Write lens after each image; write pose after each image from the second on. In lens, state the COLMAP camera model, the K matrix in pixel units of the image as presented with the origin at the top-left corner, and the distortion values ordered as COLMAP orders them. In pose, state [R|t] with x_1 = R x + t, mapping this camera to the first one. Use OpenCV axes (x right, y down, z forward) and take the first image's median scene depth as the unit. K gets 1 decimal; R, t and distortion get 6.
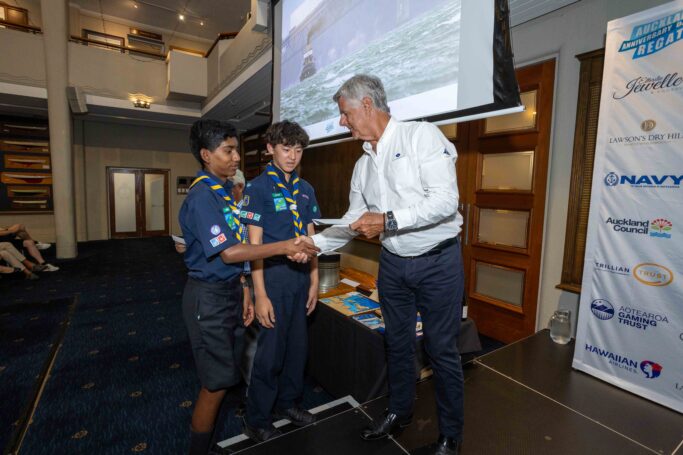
lens RADIAL K [[339.9, 0, 334.9], [0, 339.9, 218.4], [0, 0, 1]] dist [-0.030906, 0.021989]
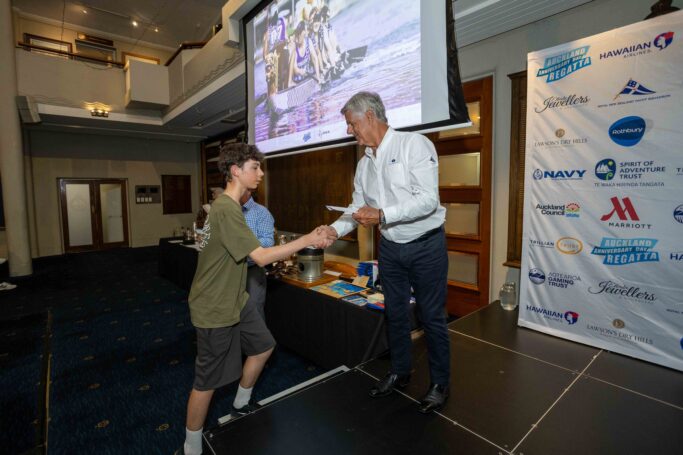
lens RADIAL K [[339.9, 0, 335.6], [0, 339.9, 216.7], [0, 0, 1]] dist [-0.030906, 0.021989]
pose [[0.991002, -0.046959, 0.125338, -0.099864], [0.048710, 0.998753, -0.010941, 0.018683], [-0.124668, 0.016948, 0.992054, -0.158531]]
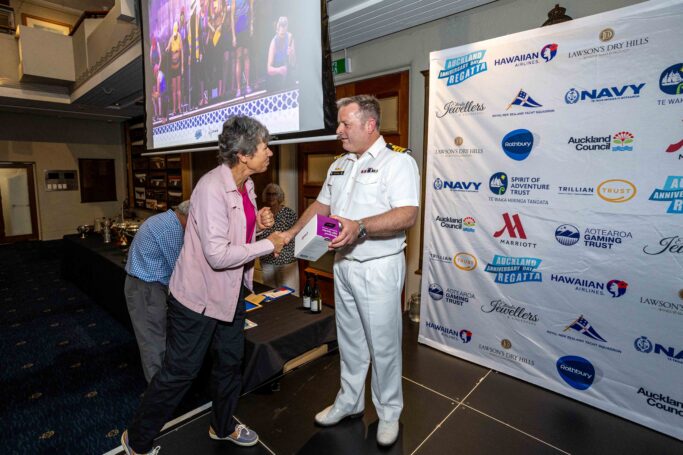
lens RADIAL K [[352.8, 0, 331.3], [0, 352.8, 210.3], [0, 0, 1]] dist [-0.027933, 0.019562]
pose [[0.972151, -0.050797, 0.228783, 0.137810], [0.046026, 0.998598, 0.026146, -0.064481], [-0.229791, -0.014888, 0.973126, -0.123939]]
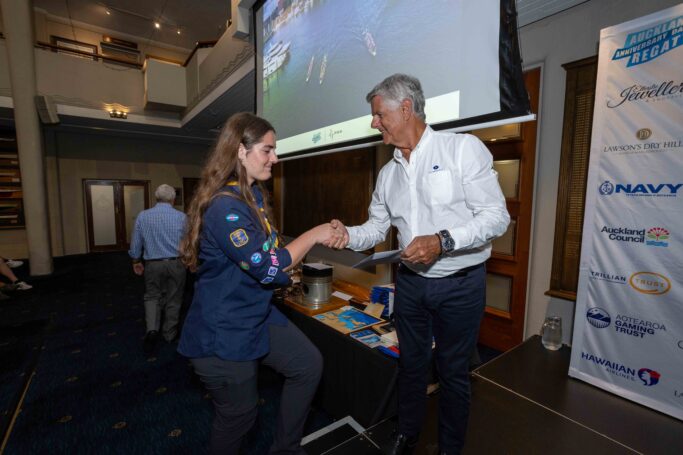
lens RADIAL K [[325.8, 0, 335.6], [0, 325.8, 229.4], [0, 0, 1]] dist [-0.030149, 0.019235]
pose [[0.997729, -0.022441, 0.063501, -0.039495], [0.021534, 0.999657, 0.014933, -0.022257], [-0.063815, -0.013532, 0.997870, 0.082131]]
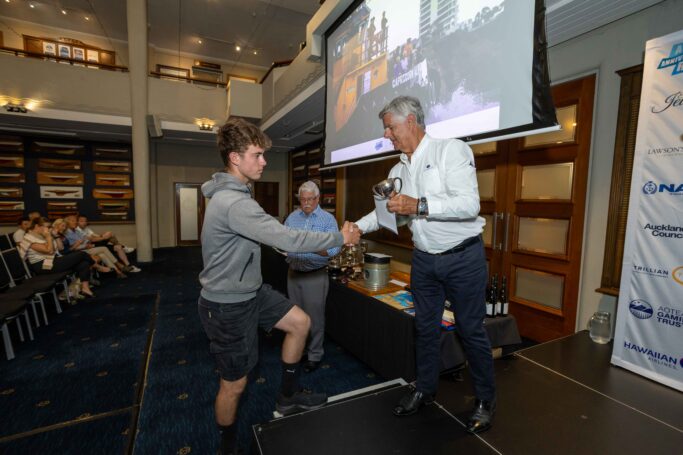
lens RADIAL K [[325.8, 0, 335.9], [0, 325.8, 228.0], [0, 0, 1]] dist [-0.030149, 0.019235]
pose [[0.993849, 0.001451, -0.110737, -0.051427], [-0.001979, 0.999987, -0.004661, 0.015940], [0.110728, 0.004852, 0.993839, -0.115563]]
